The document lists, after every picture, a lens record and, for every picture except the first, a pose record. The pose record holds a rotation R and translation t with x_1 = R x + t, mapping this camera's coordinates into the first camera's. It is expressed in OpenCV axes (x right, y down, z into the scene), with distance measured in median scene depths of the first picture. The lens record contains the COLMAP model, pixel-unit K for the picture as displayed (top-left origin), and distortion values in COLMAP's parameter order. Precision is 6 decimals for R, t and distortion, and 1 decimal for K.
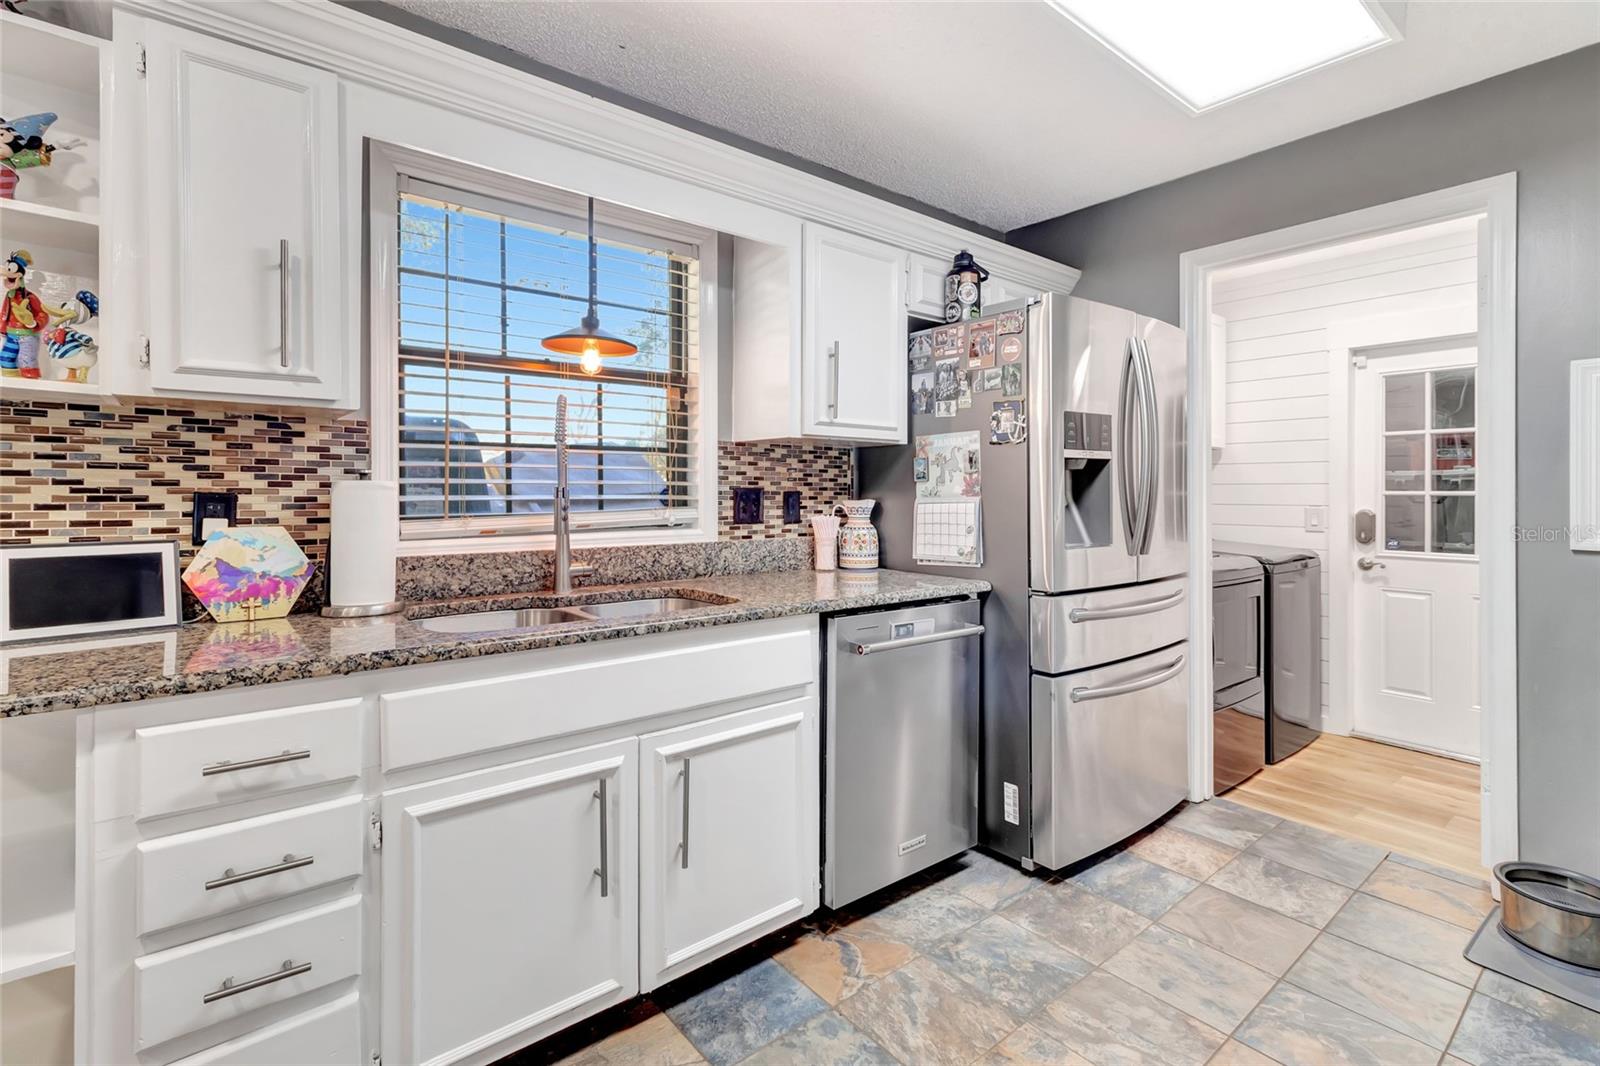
lens RADIAL K [[742.2, 0, 805.5], [0, 742.2, 496.2], [0, 0, 1]] dist [0.008534, -0.000030]
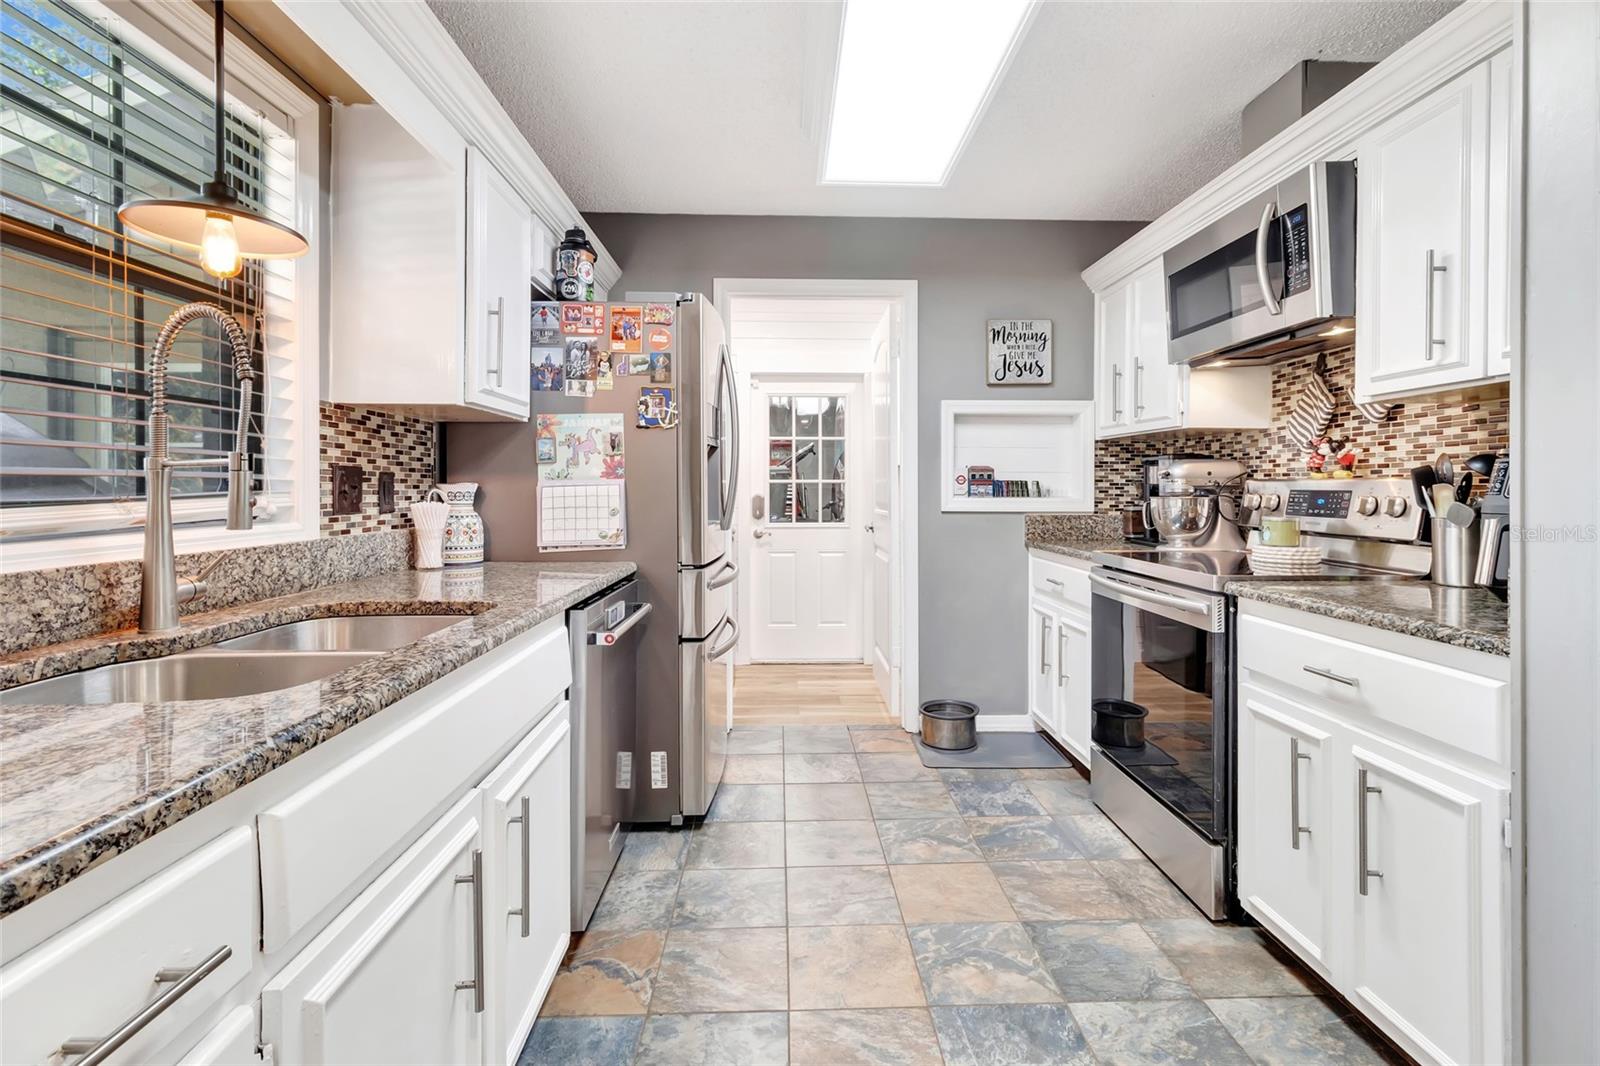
lens RADIAL K [[742.2, 0, 808.6], [0, 742.2, 488.4], [0, 0, 1]] dist [0.008534, -0.000030]
pose [[0.603392, -0.003185, 0.797438, -0.408129], [0.006749, 0.999977, -0.001113, 0.016129], [-0.797416, 0.006054, 0.603399, 0.182733]]
